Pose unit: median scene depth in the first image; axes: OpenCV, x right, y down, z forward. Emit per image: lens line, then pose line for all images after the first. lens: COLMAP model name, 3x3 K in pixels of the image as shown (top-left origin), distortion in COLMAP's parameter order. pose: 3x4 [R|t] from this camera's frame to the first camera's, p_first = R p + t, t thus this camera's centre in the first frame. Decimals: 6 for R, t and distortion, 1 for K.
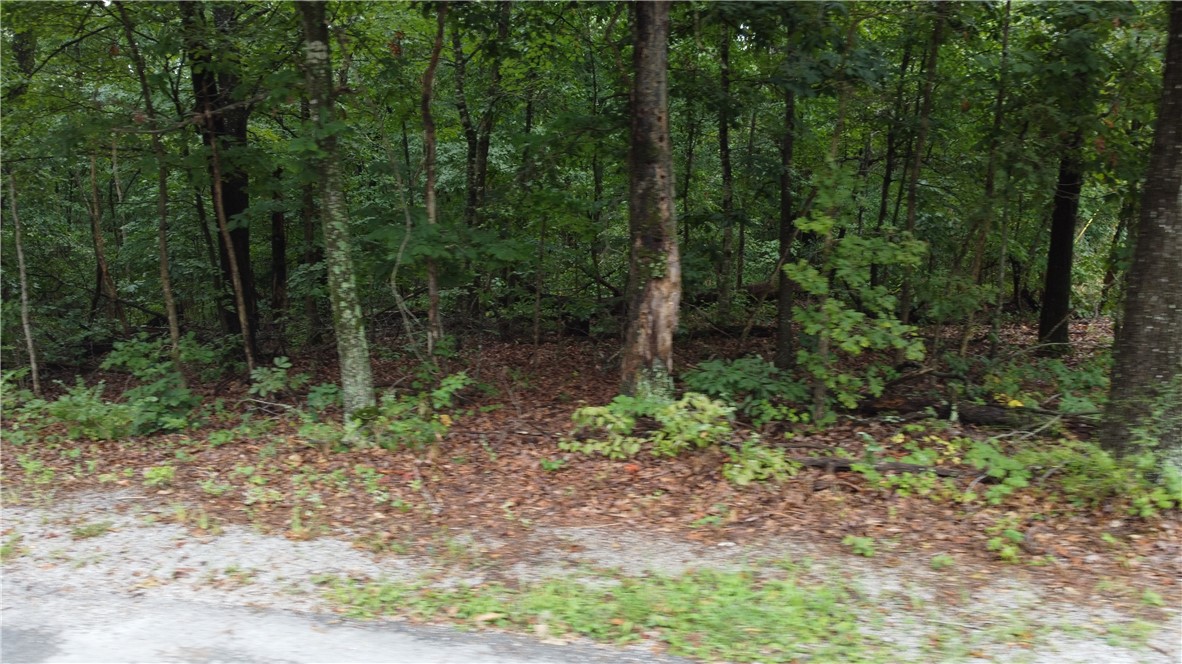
lens RADIAL K [[892.9, 0, 592.9], [0, 892.9, 331.4], [0, 0, 1]] dist [-0.006003, -0.000629]
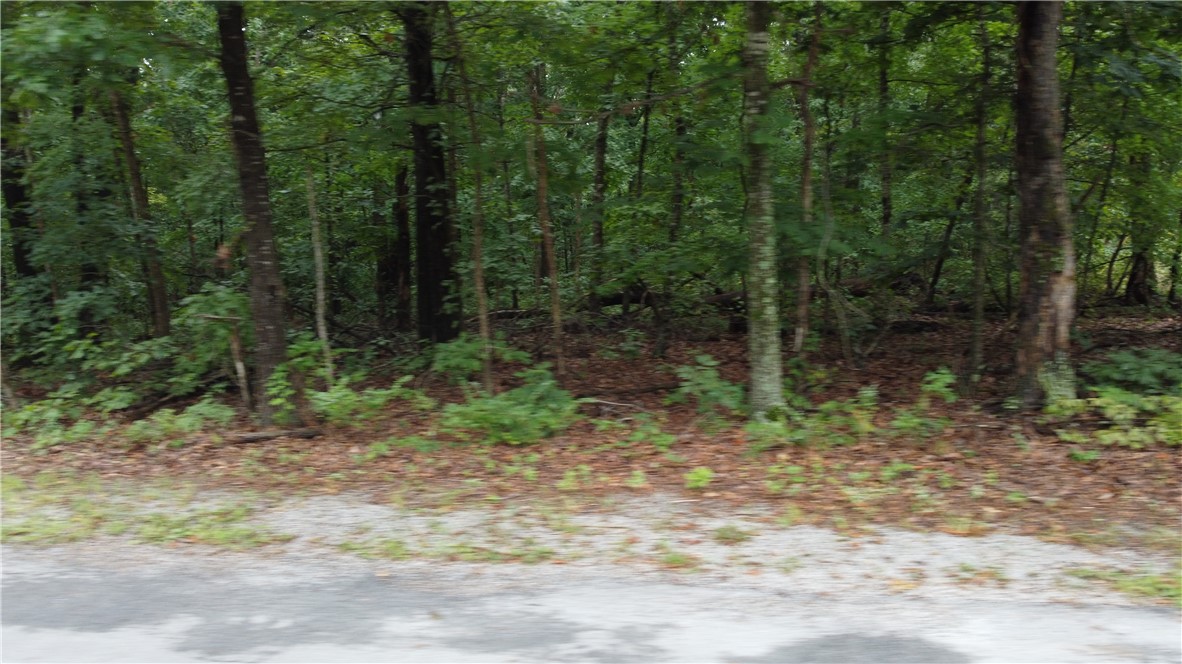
lens RADIAL K [[892.9, 0, 591.1], [0, 892.9, 334.0], [0, 0, 1]] dist [-0.006003, -0.000629]
pose [[0.995257, -0.012907, 0.096421, -0.556495], [0.012847, 0.999917, 0.001249, 0.002864], [-0.096429, -0.000004, 0.995340, 0.038890]]
